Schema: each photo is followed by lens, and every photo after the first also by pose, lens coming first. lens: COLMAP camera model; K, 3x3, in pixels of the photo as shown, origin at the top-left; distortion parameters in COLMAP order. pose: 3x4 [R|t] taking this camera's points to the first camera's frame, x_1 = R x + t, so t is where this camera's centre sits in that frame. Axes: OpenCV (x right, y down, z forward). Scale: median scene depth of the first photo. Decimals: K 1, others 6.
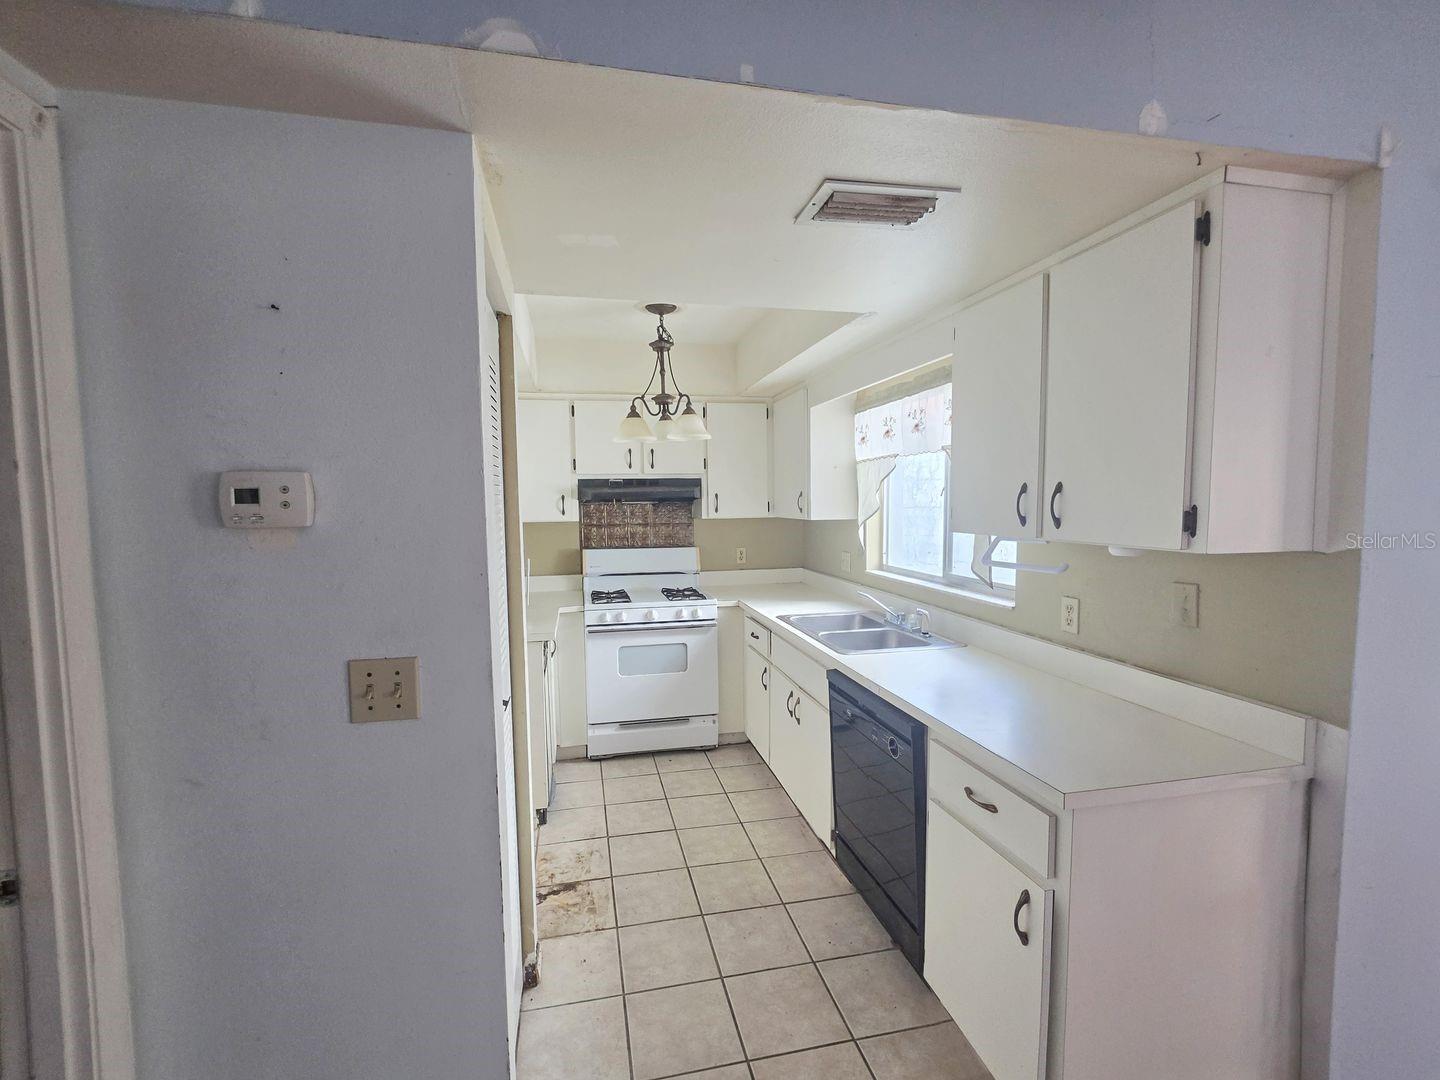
lens RADIAL K [[623.3, 0, 707.5], [0, 623.3, 546.6], [0, 0, 1]] dist [-0.002965, -0.000455]
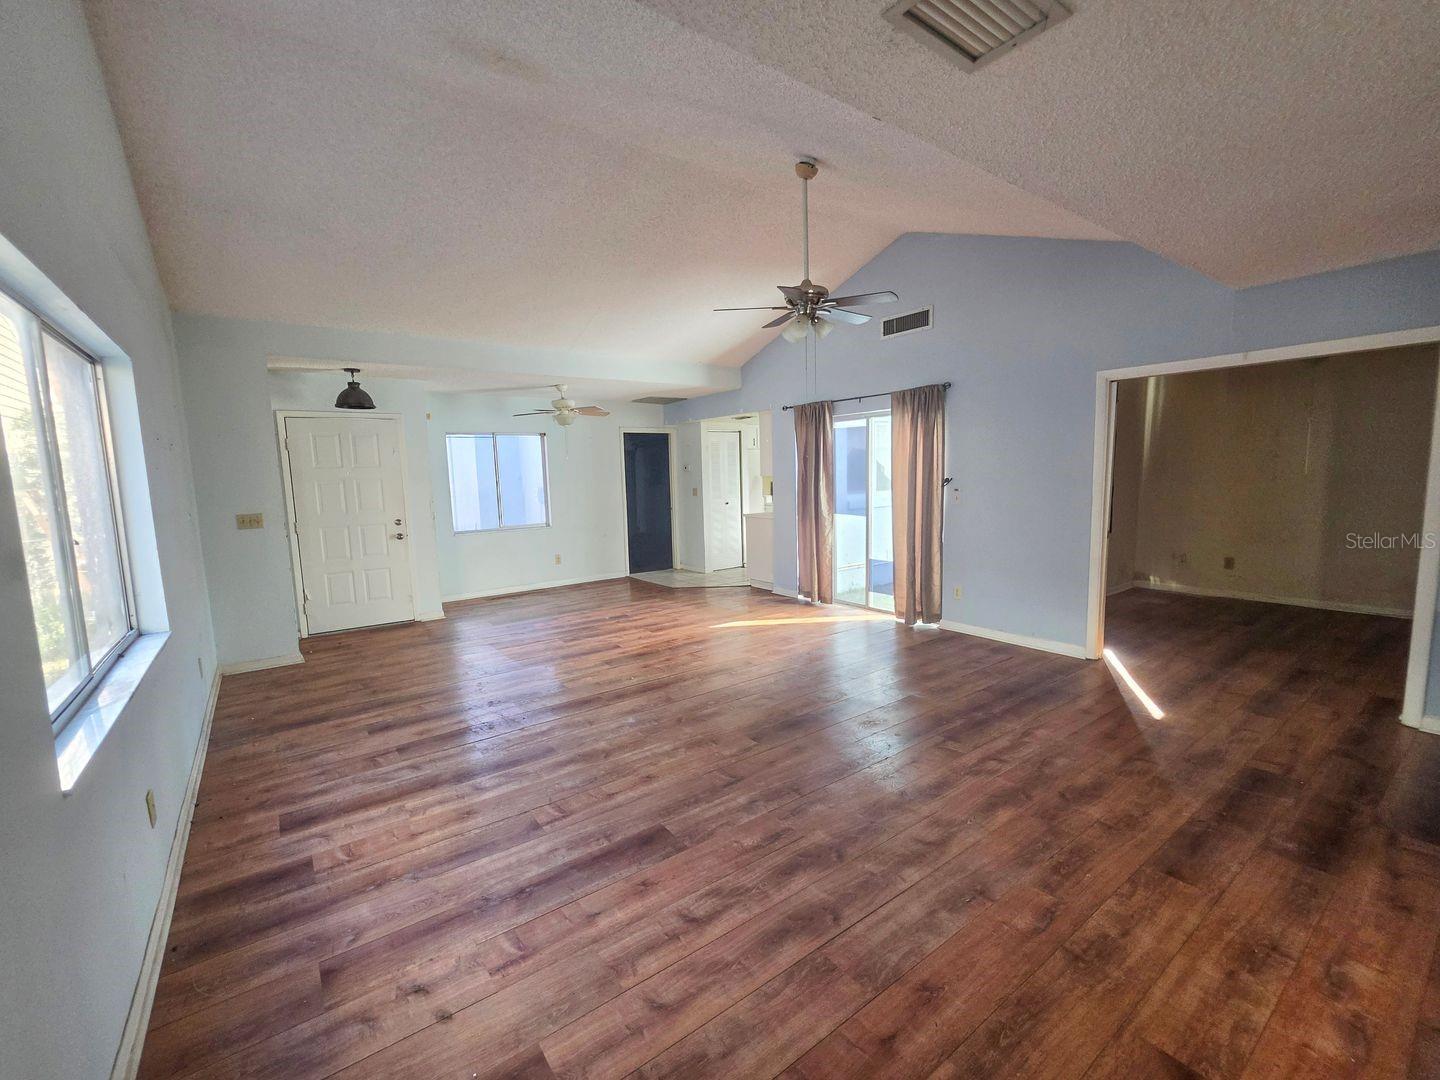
lens RADIAL K [[619.9, 0, 703.2], [0, 619.9, 545.2], [0, 0, 1]] dist [-0.003043, 0.000409]
pose [[0.380607, 0.106647, -0.918567, 2.221499], [-0.041938, 0.994296, 0.098062, 0.036632], [0.923785, 0.001200, 0.382909, -0.629851]]
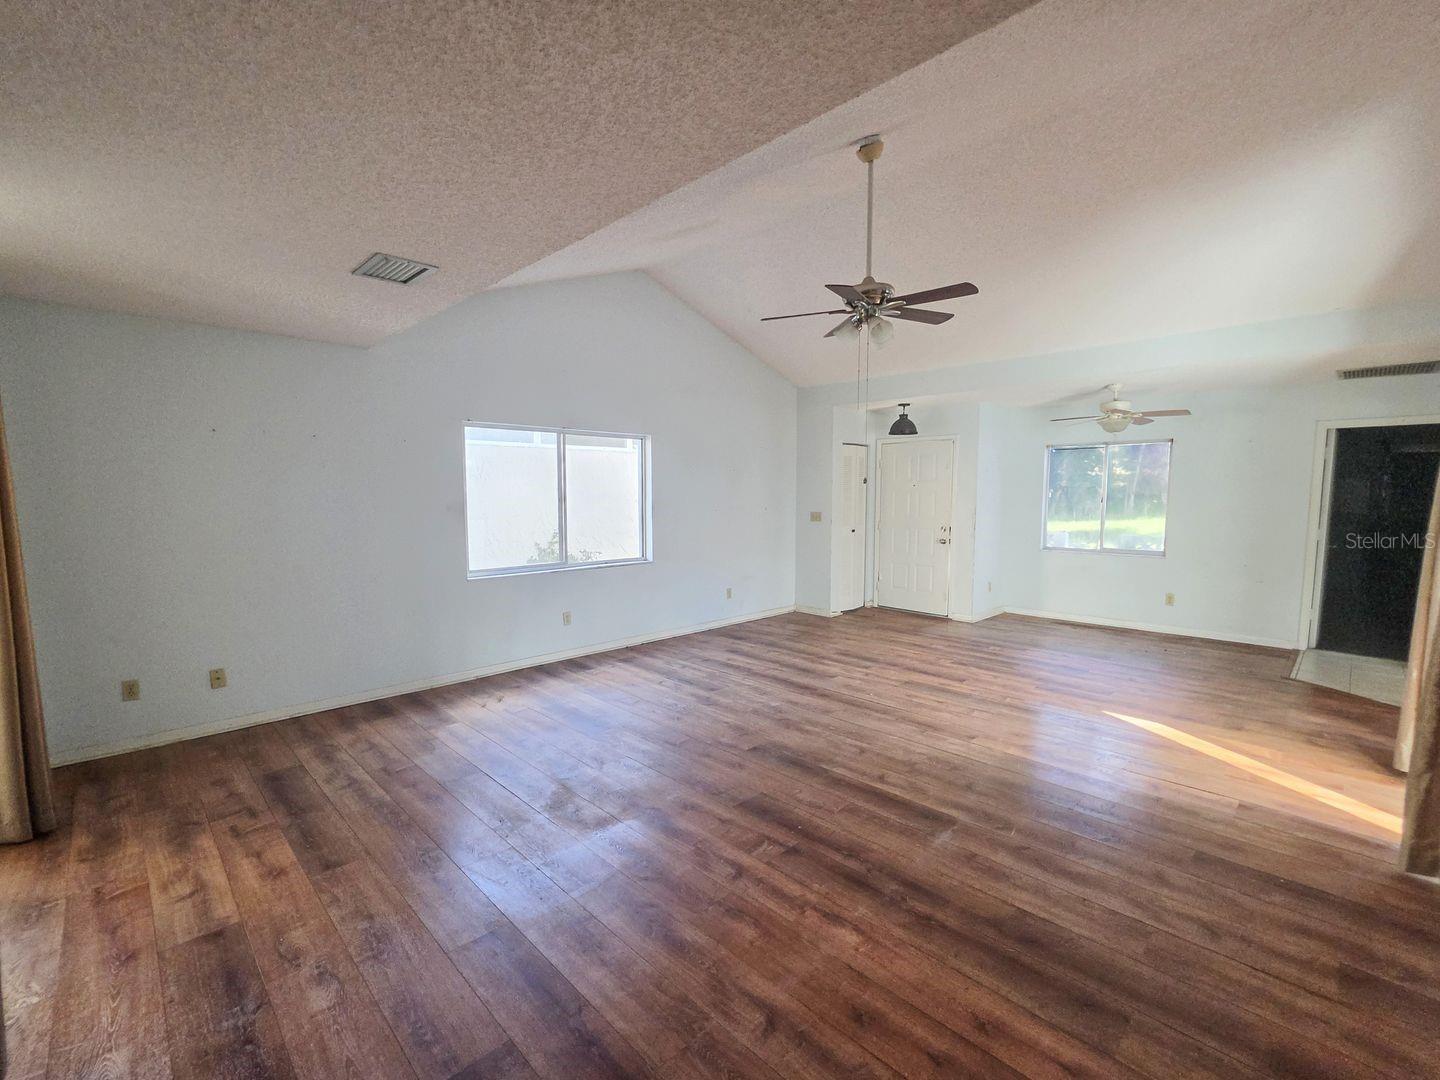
lens RADIAL K [[623.3, 0, 707.5], [0, 623.3, 546.6], [0, 0, 1]] dist [-0.002965, -0.000455]
pose [[-0.859236, 0.055777, -0.508530, 1.965700], [-0.028054, 0.987405, 0.155703, -0.060507], [0.510810, 0.148052, -0.846849, 0.613247]]
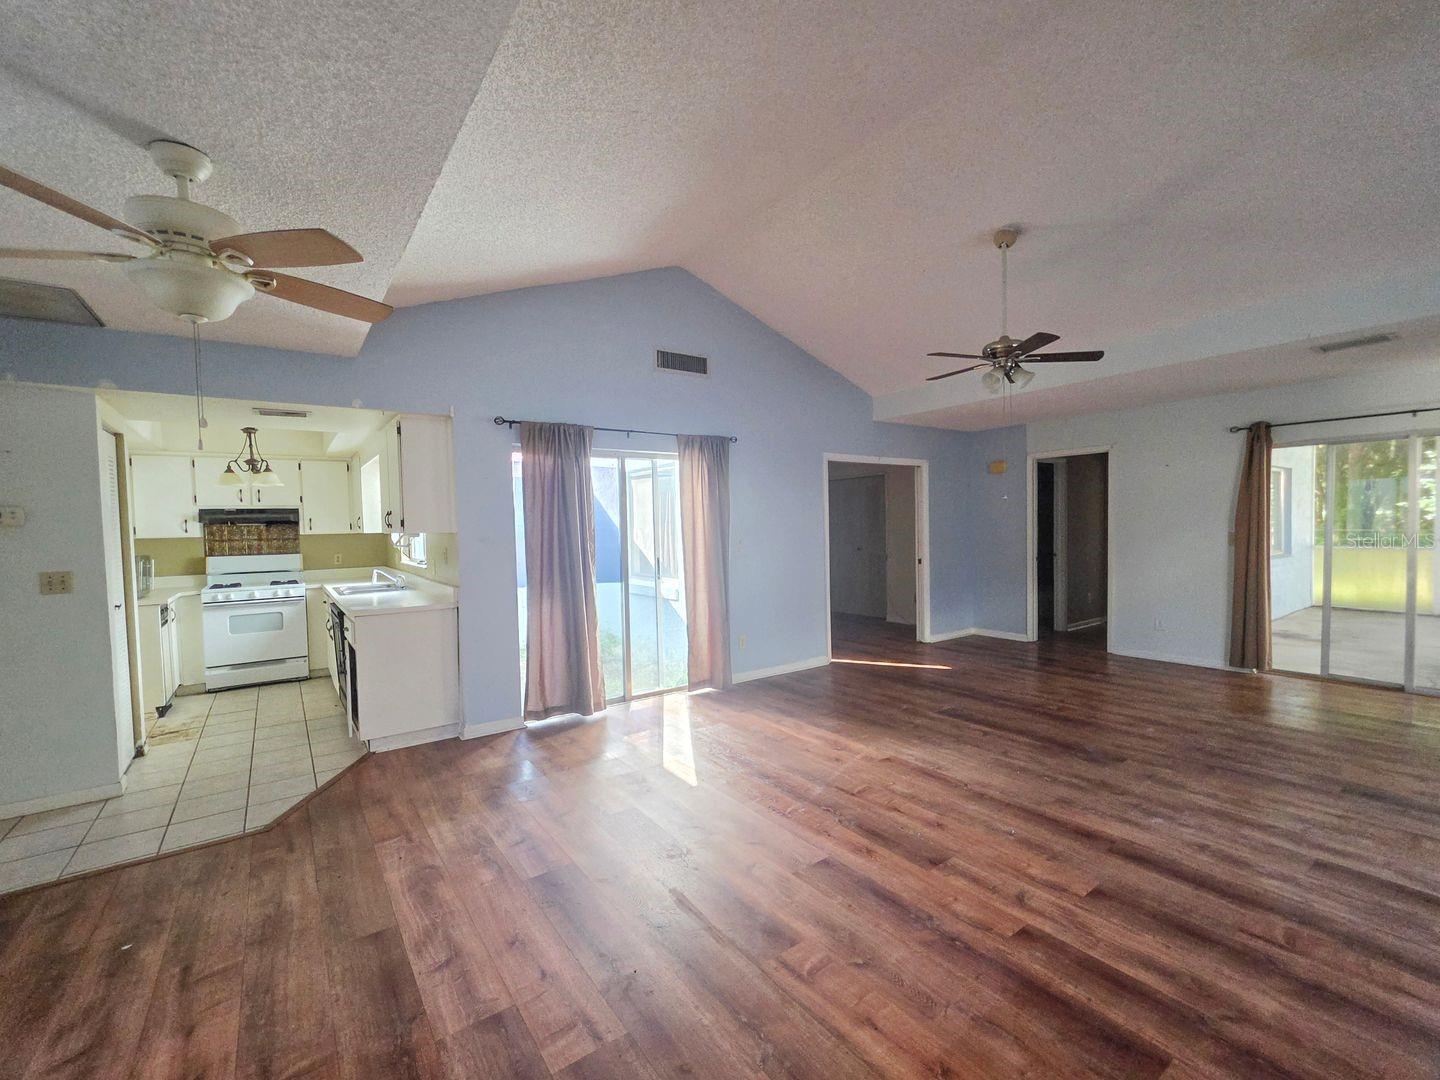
lens RADIAL K [[623.3, 0, 707.5], [0, 623.3, 546.6], [0, 0, 1]] dist [-0.002965, -0.000455]
pose [[0.924587, -0.023063, 0.380271, 0.372080], [0.039805, 0.998551, -0.036221, 0.089748], [-0.378885, 0.048626, 0.924165, -0.888482]]
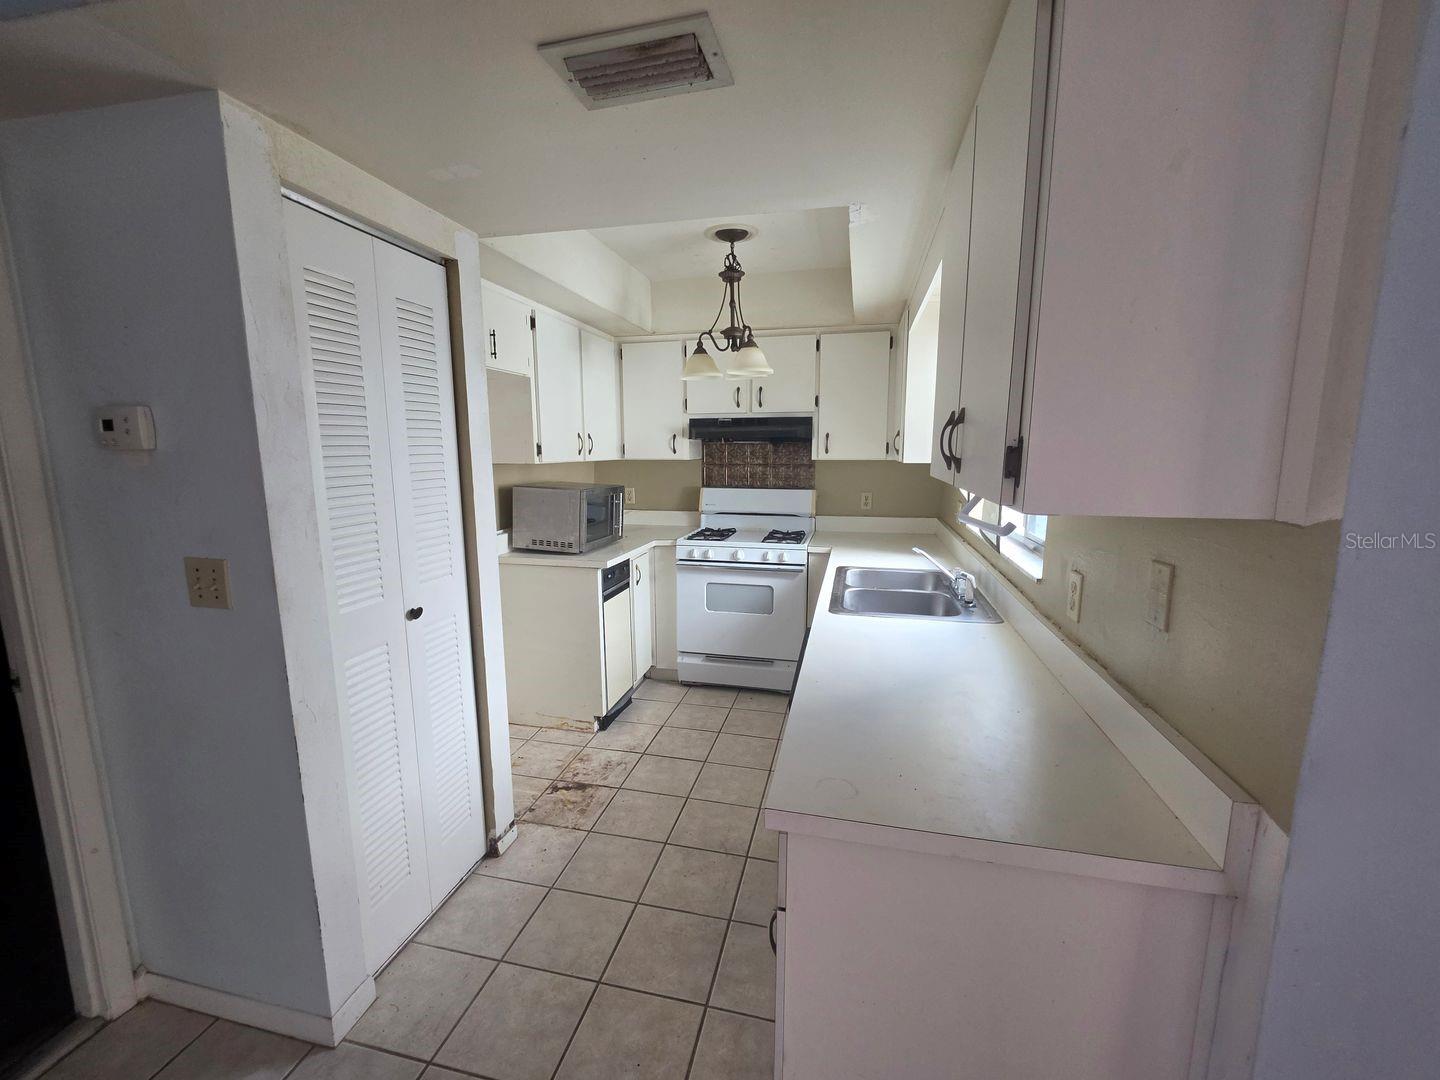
lens RADIAL K [[601.4, 0, 722.7], [0, 601.4, 544.9], [0, 0, 1]] dist [-0.001380, 0.000363]
pose [[0.904944, 0.077958, -0.418329, 0.290298], [-0.039368, 0.994197, 0.100112, -0.002209], [0.423706, -0.074127, 0.902762, 0.113019]]
